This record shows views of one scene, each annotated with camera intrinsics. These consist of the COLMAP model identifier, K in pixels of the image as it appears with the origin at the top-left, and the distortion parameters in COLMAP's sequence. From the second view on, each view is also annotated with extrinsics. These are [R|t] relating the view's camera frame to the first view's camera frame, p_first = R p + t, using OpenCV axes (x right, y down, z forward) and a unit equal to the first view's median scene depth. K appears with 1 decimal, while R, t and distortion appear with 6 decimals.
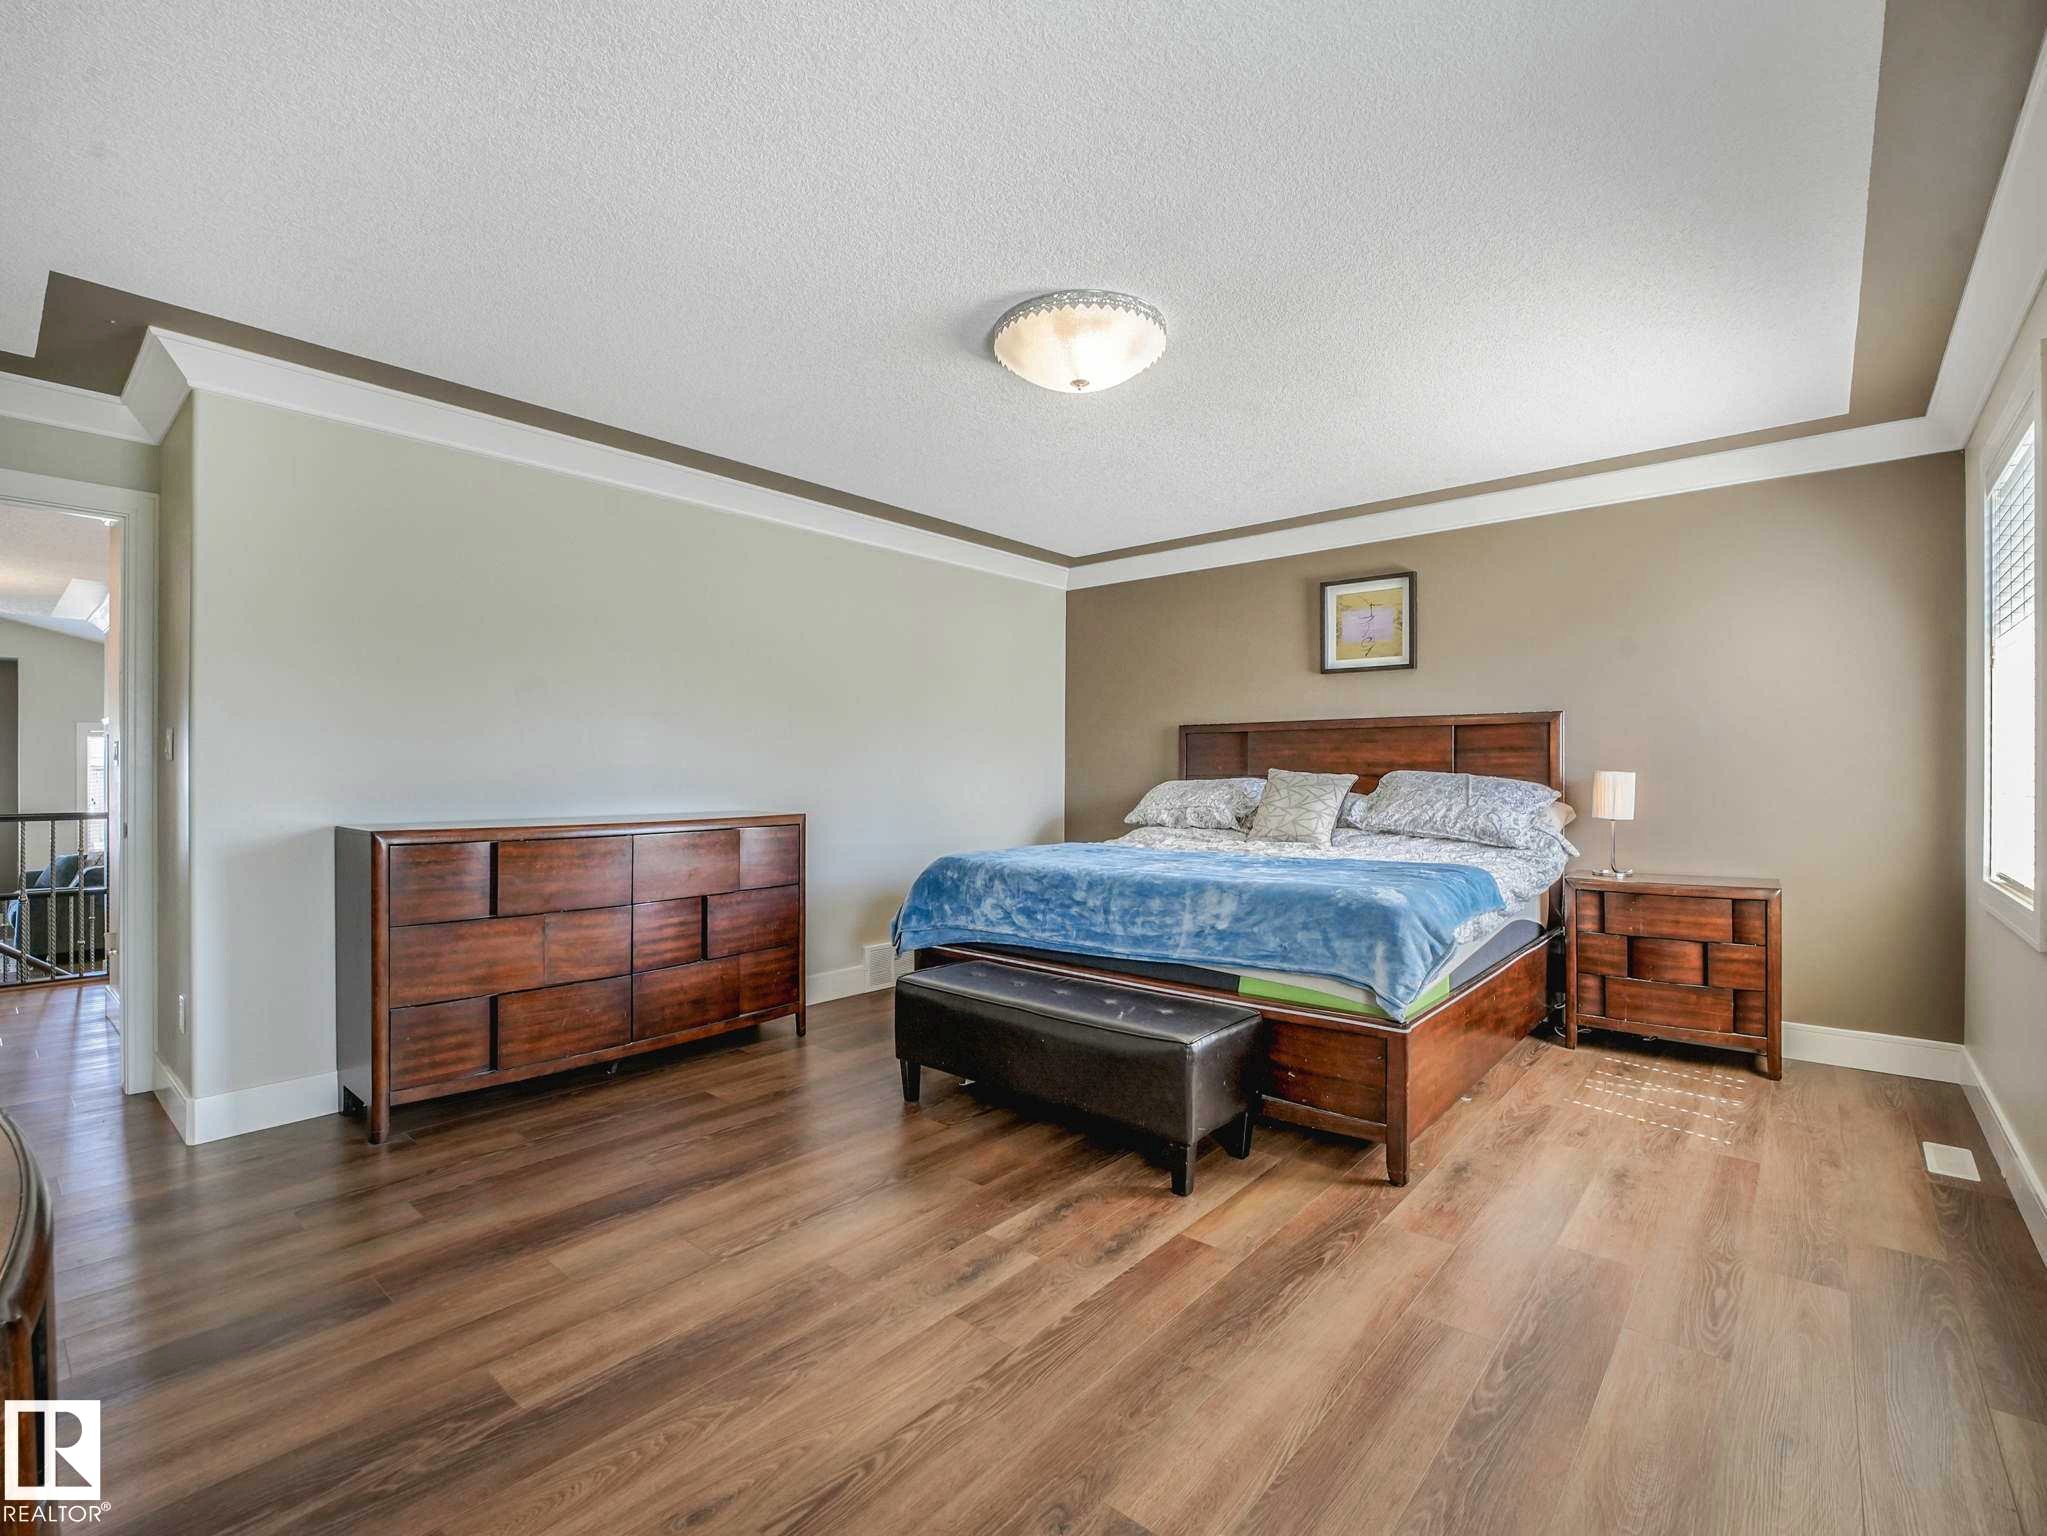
lens RADIAL K [[953.5, 0, 1029.1], [0, 953.5, 773.7], [0, 0, 1]] dist [-0.001937, 0.000407]
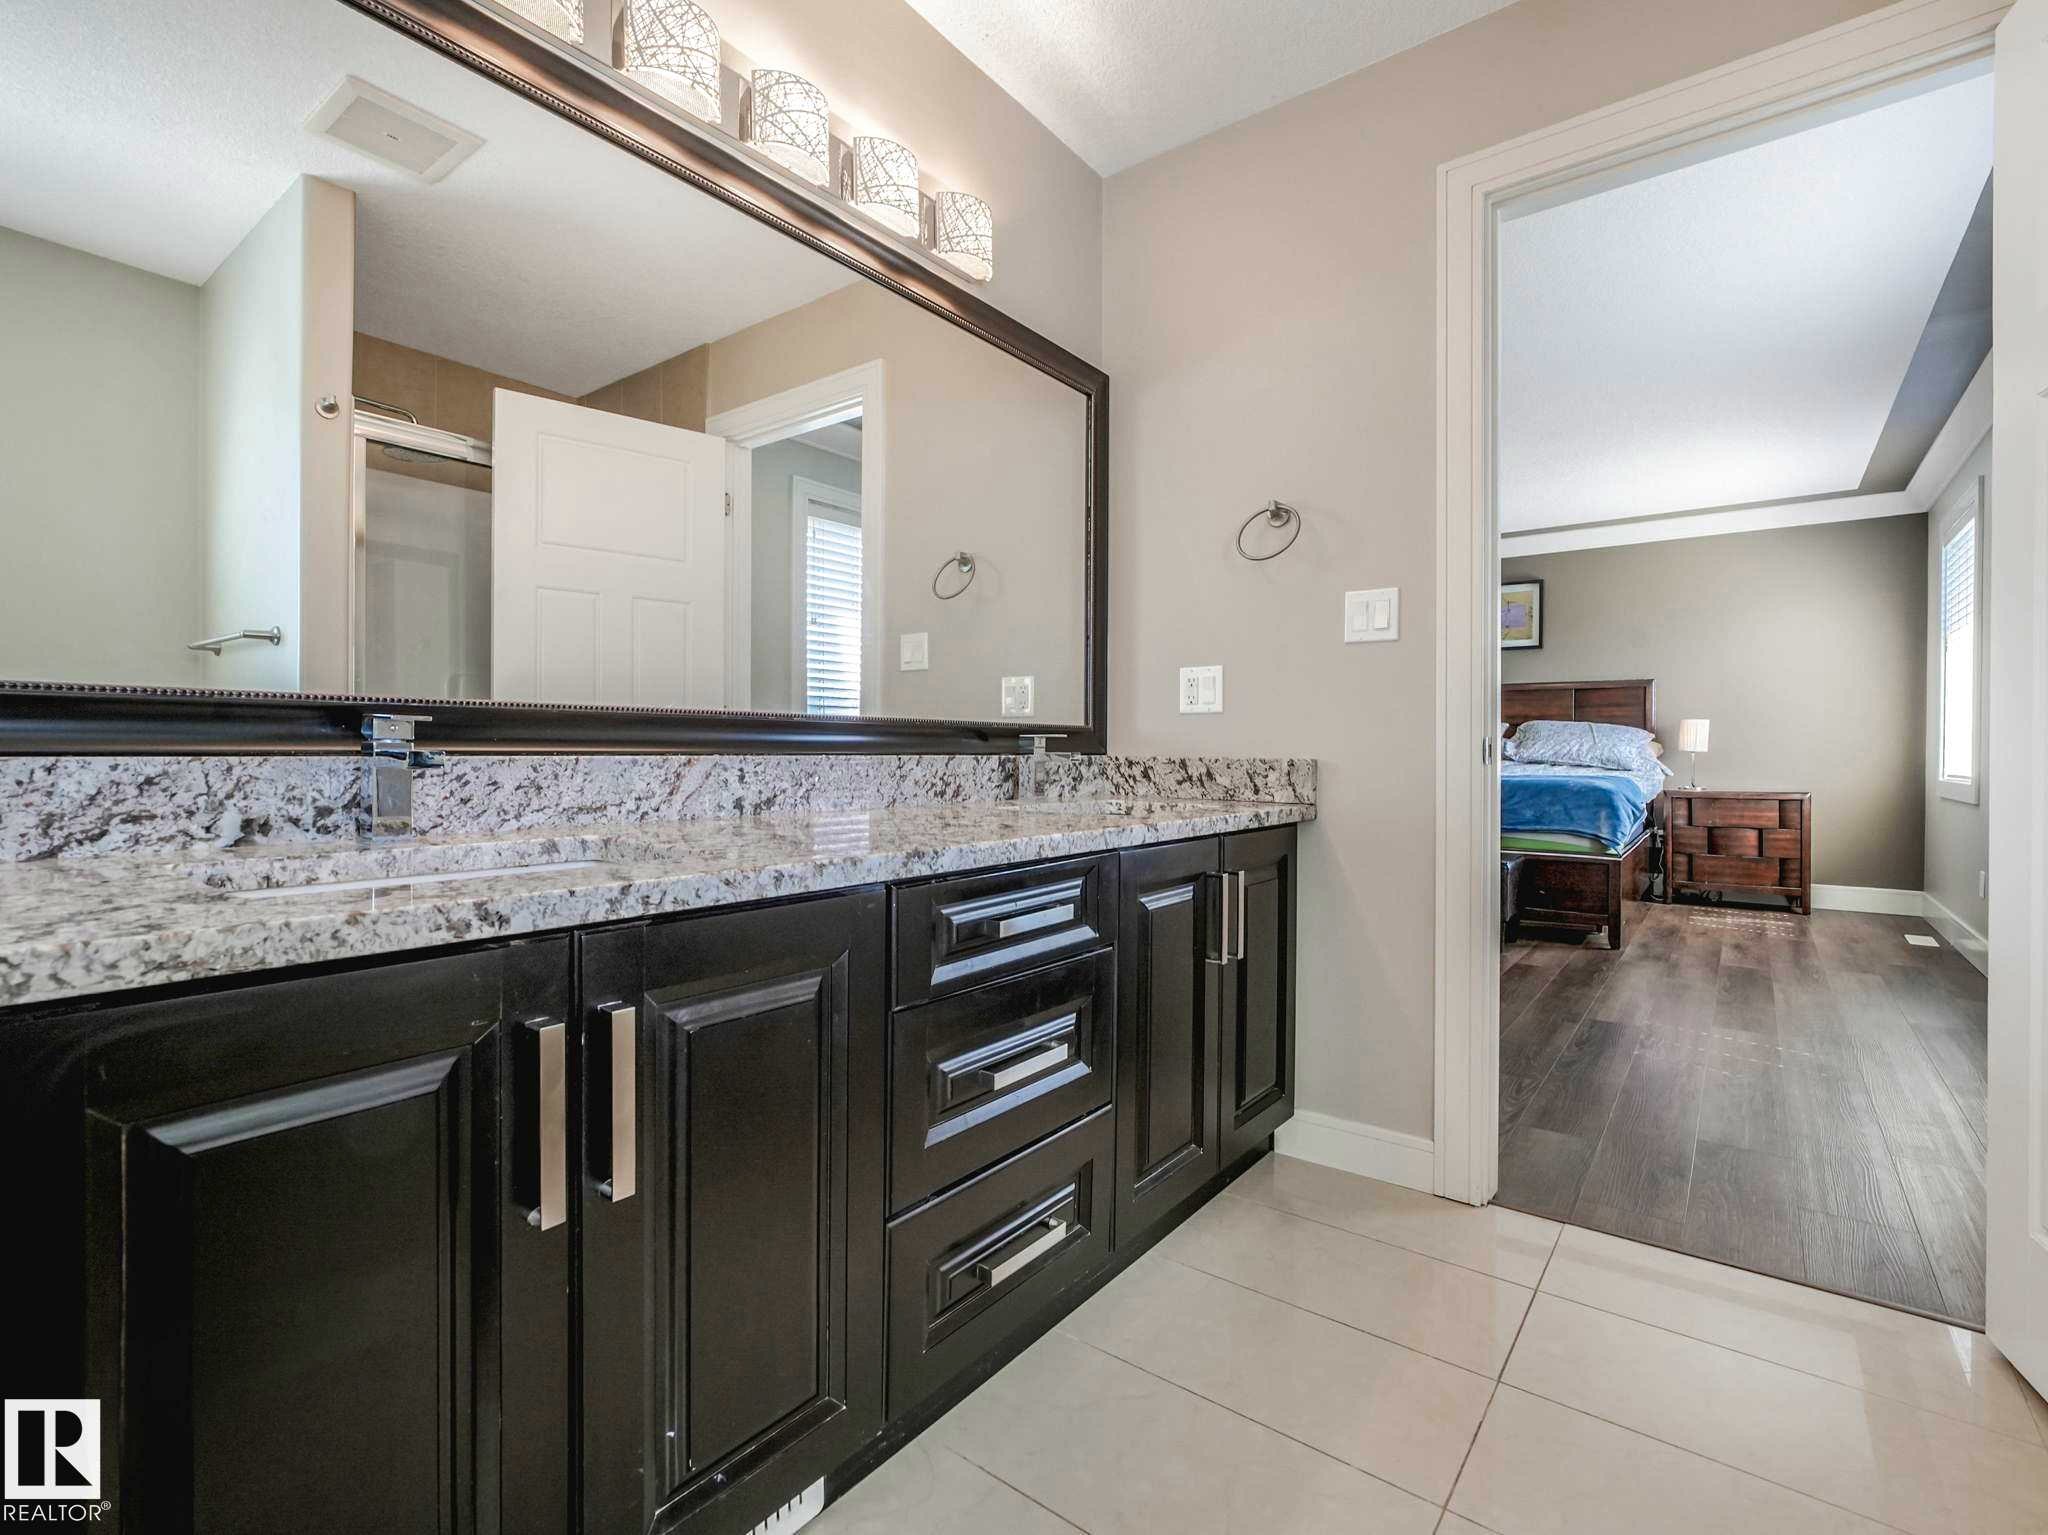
lens RADIAL K [[953.9, 0, 1020.2], [0, 953.9, 757.8], [0, 0, 1]] dist [-0.001937, 0.000407]
pose [[0.999486, -0.000528, 0.032068, -0.519955], [0.000214, 0.999952, 0.009801, 0.046874], [-0.032071, -0.009789, 0.999438, -0.483245]]
